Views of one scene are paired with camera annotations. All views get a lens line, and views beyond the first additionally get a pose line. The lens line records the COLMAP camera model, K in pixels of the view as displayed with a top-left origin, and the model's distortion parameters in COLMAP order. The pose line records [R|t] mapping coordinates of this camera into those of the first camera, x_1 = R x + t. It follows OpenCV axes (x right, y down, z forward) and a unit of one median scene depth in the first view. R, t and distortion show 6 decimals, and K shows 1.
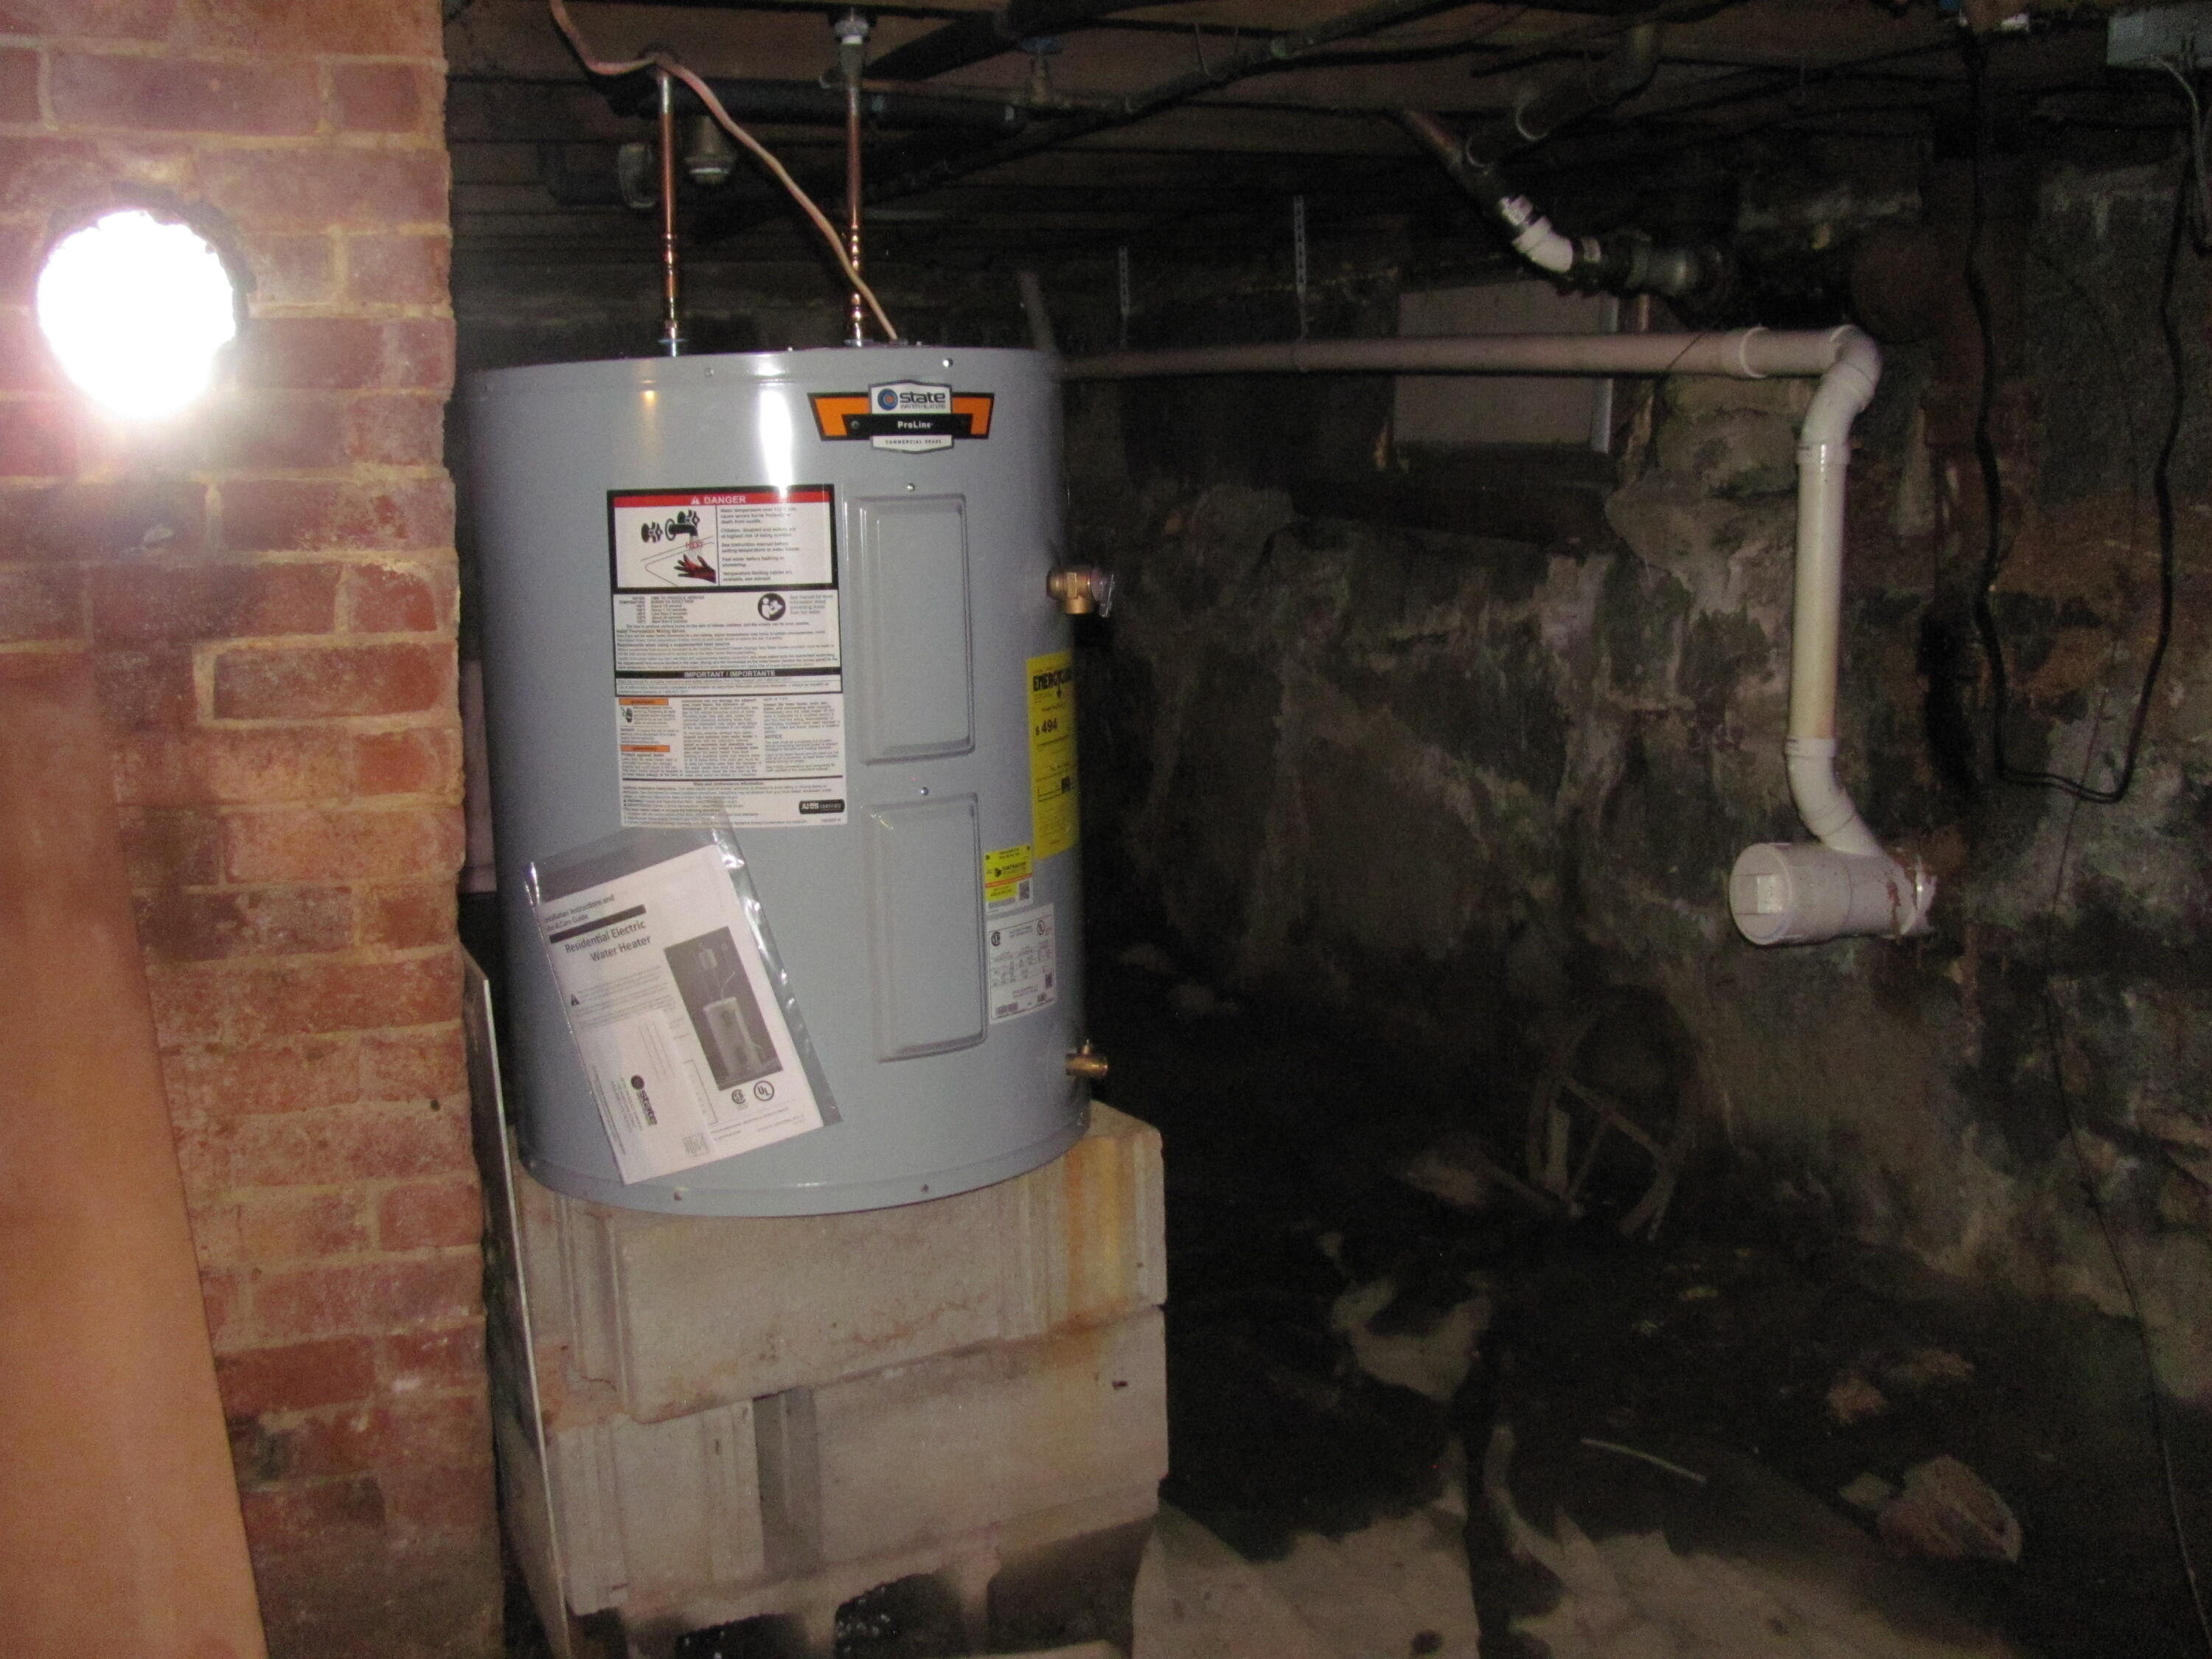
lens RADIAL K [[2331.4, 0, 1098.4], [0, 2331.4, 827.2], [0, 0, 1]] dist [-0.227340, 0.294369]
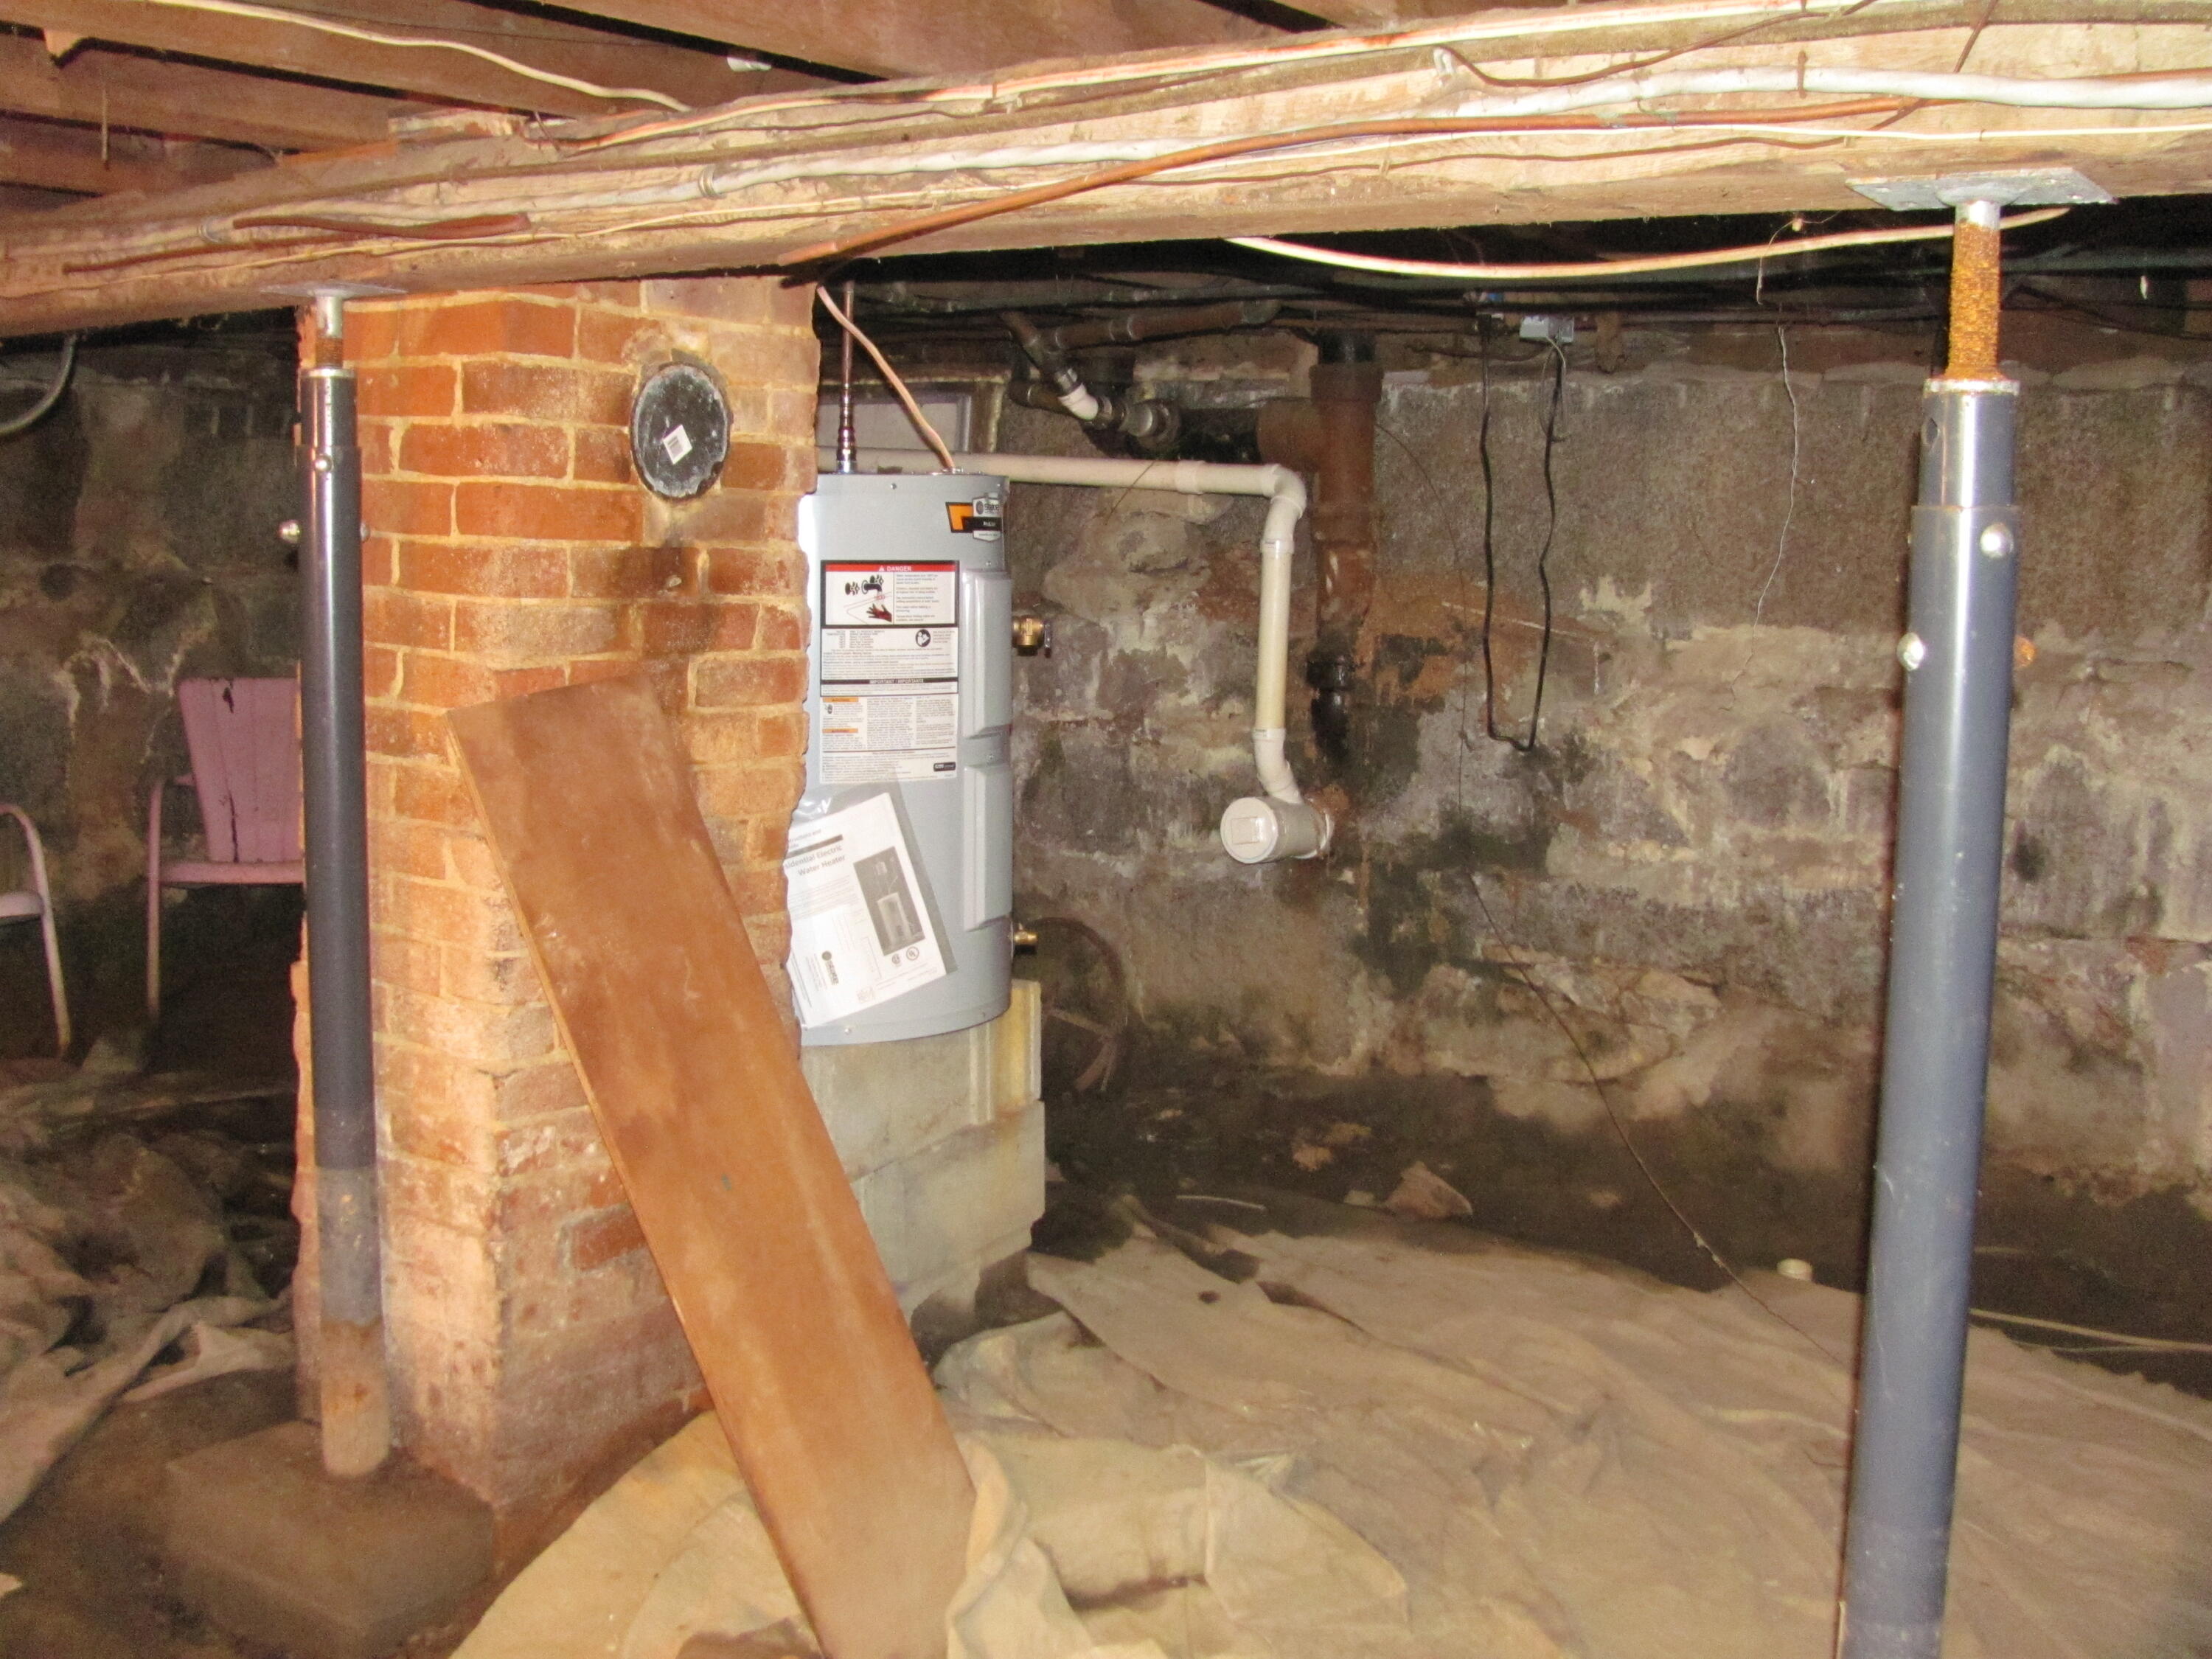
lens RADIAL K [[2264.7, 0, 1107.0], [0, 2264.7, 816.4], [0, 0, 1]] dist [-0.209733, 0.215996]
pose [[0.851465, -0.036119, 0.523166, -0.633912], [0.051780, 0.998541, -0.015334, 0.041233], [-0.521848, 0.040146, 0.852093, -0.268391]]
